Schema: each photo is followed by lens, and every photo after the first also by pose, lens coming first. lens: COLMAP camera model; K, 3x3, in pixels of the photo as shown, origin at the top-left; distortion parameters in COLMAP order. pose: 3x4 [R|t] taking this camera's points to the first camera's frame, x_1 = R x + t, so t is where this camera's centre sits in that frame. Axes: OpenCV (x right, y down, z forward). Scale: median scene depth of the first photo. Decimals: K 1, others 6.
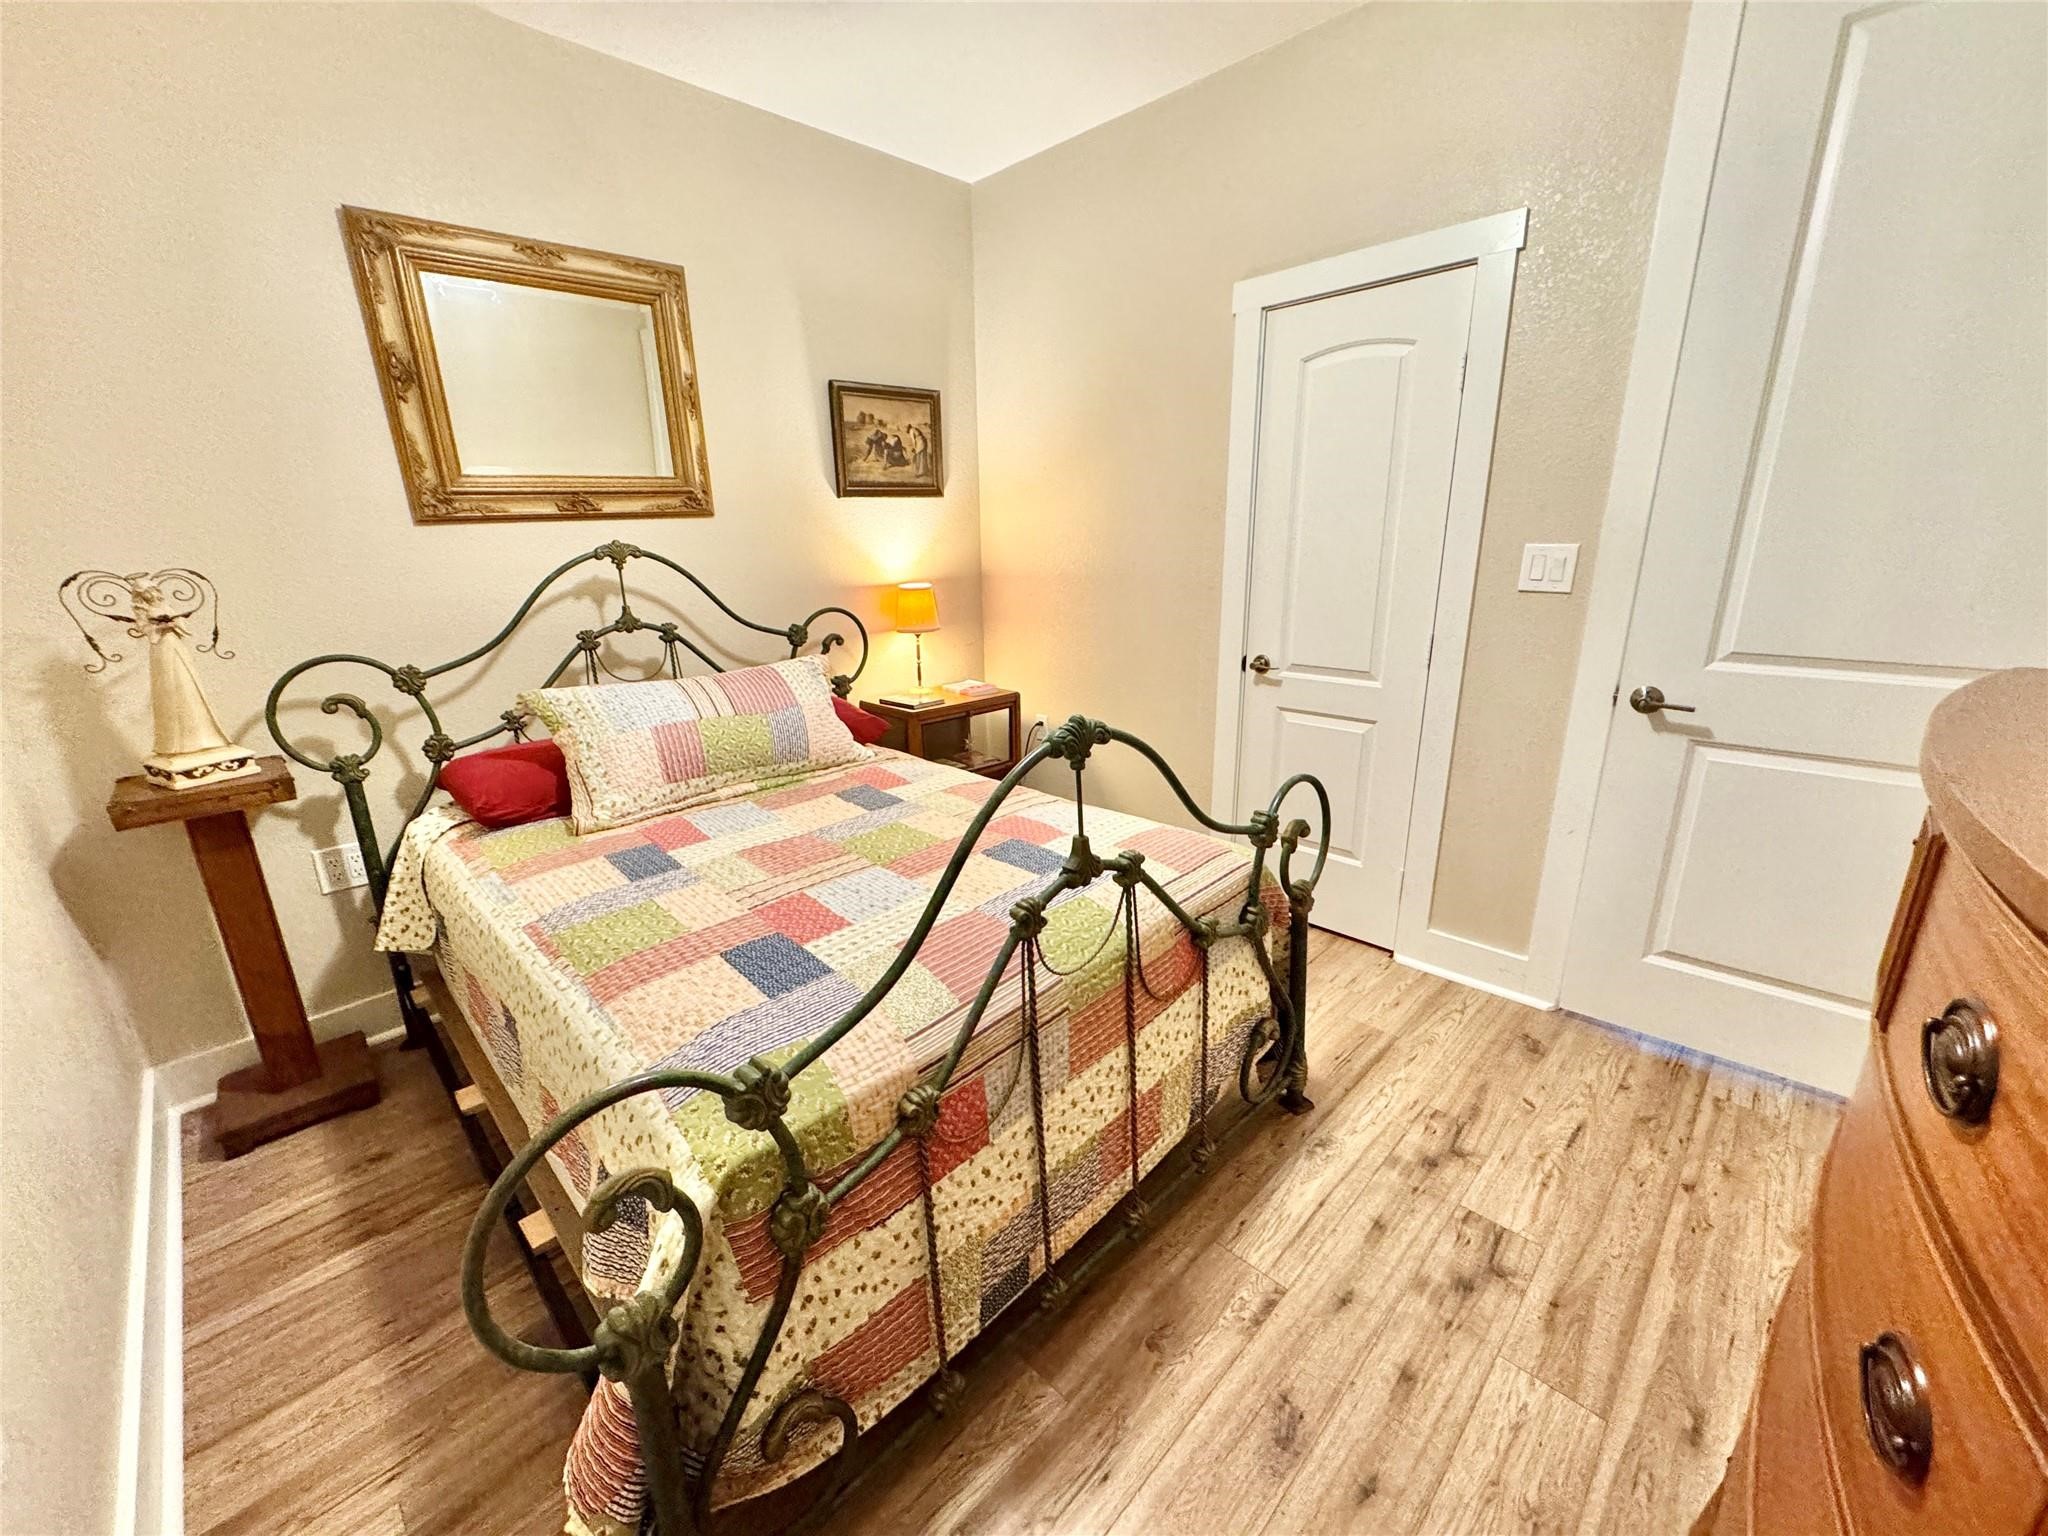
lens RADIAL K [[816.0, 0, 1021.7], [0, 816.0, 769.1], [0, 0, 1]] dist [-0.004165, 0.000033]
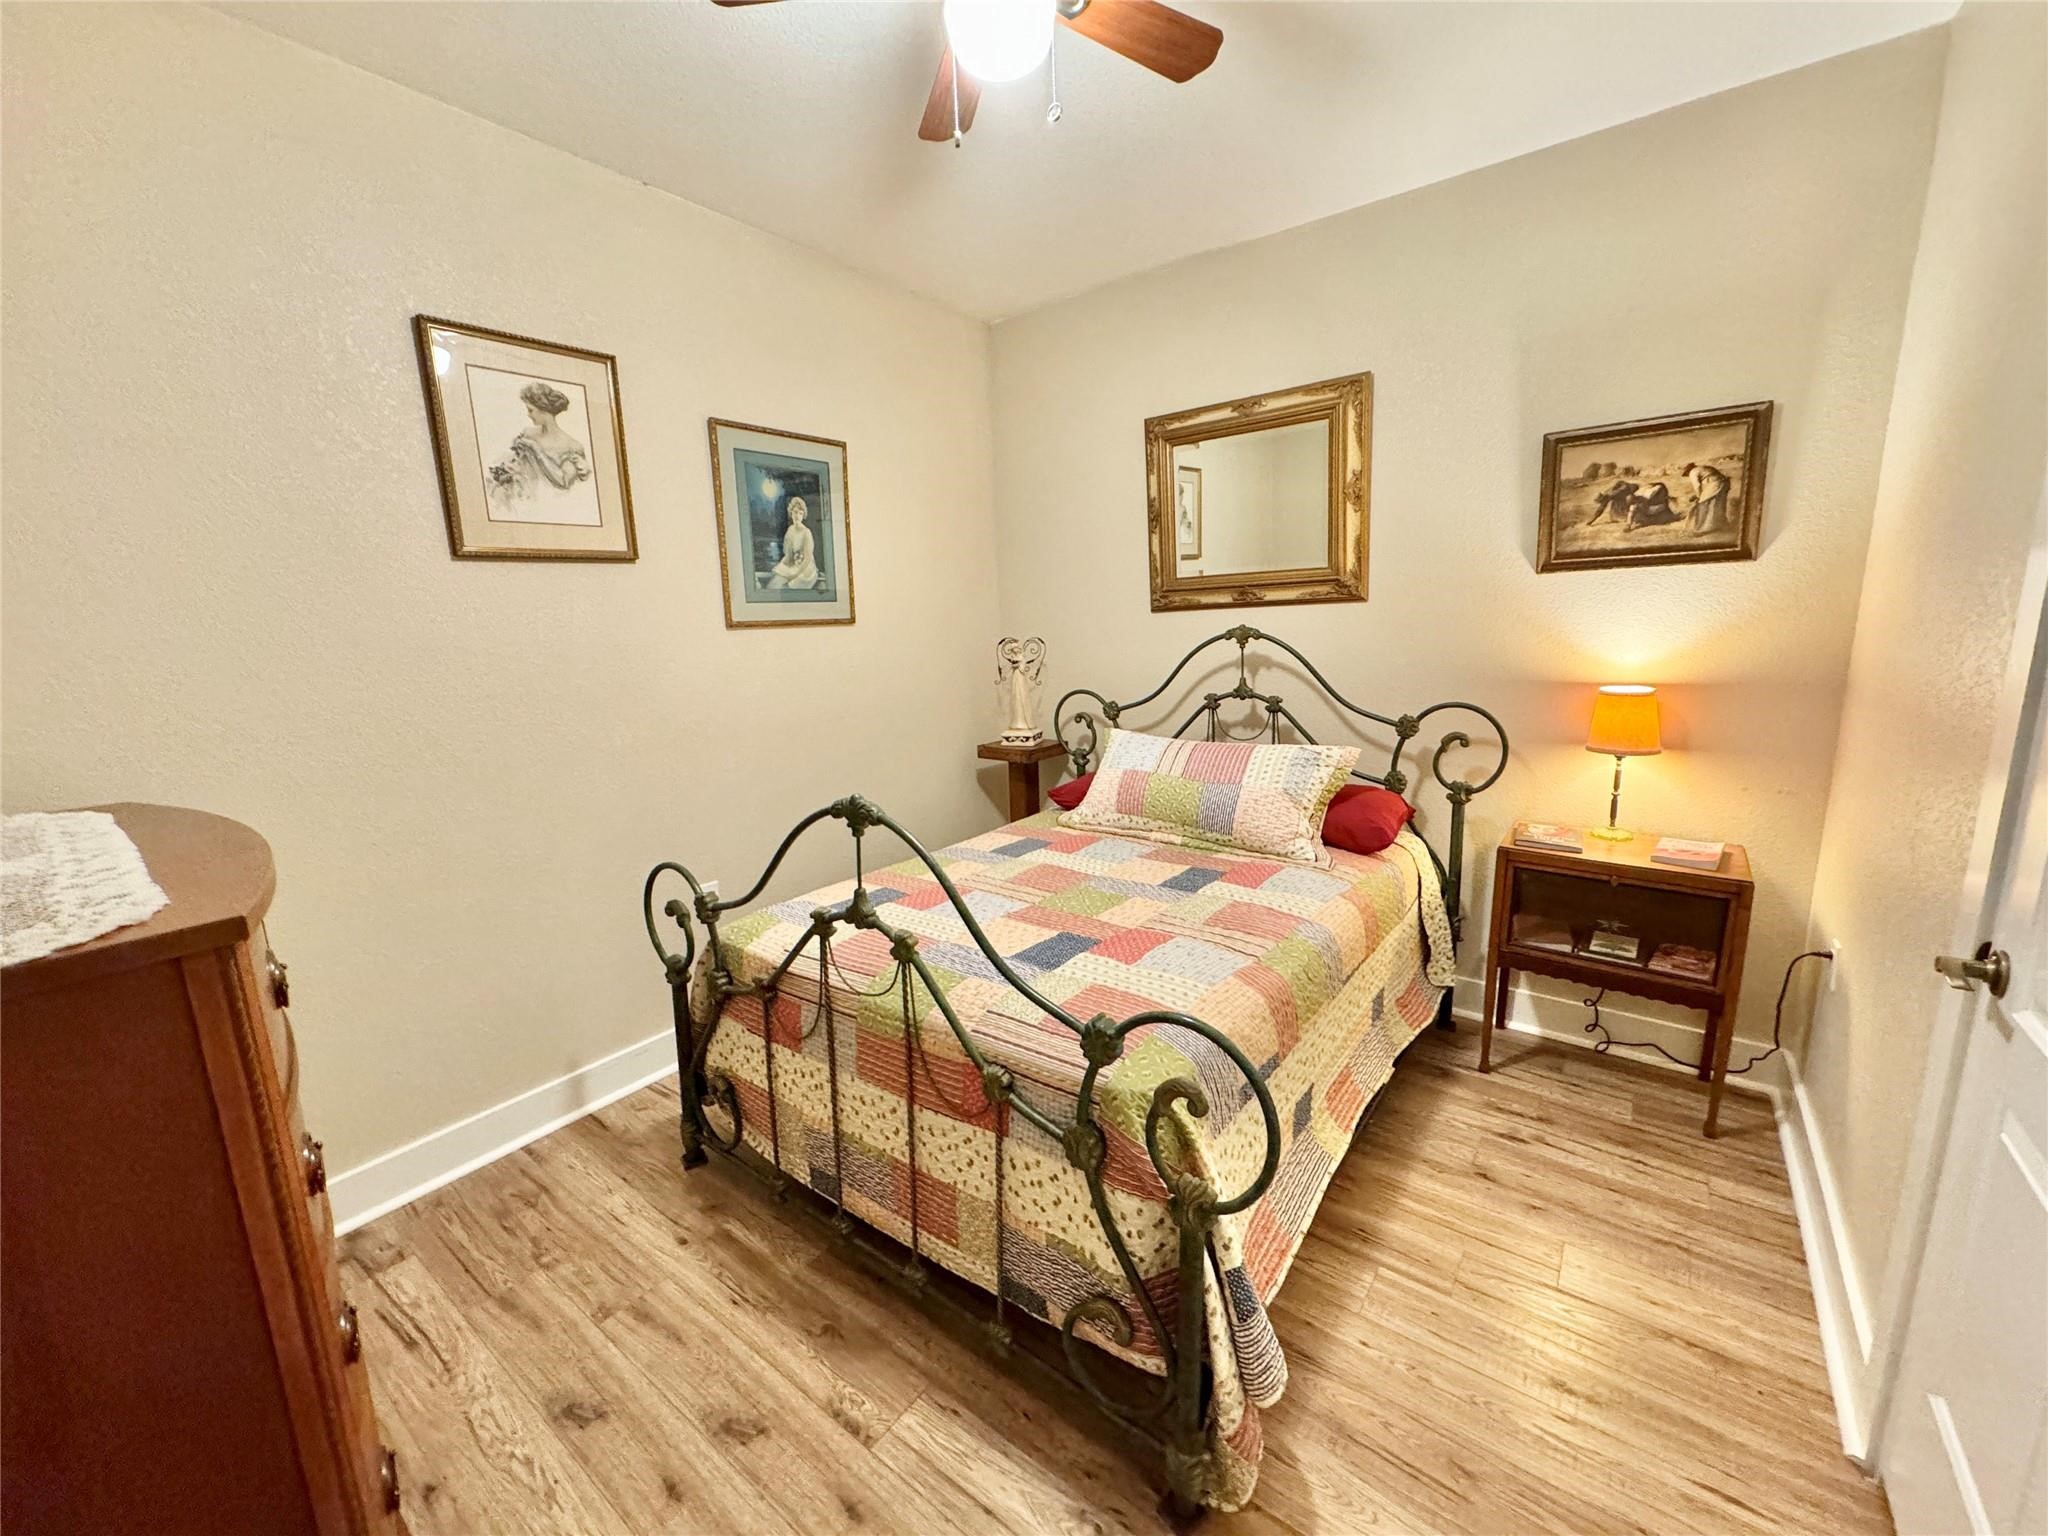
lens RADIAL K [[816.0, 0, 1021.7], [0, 816.0, 769.1], [0, 0, 1]] dist [-0.004165, 0.000033]
pose [[0.127292, 0.204447, -0.970566, 0.744534], [-0.249209, 0.953729, 0.168216, -0.213515], [0.960048, 0.220462, 0.172352, 0.561245]]
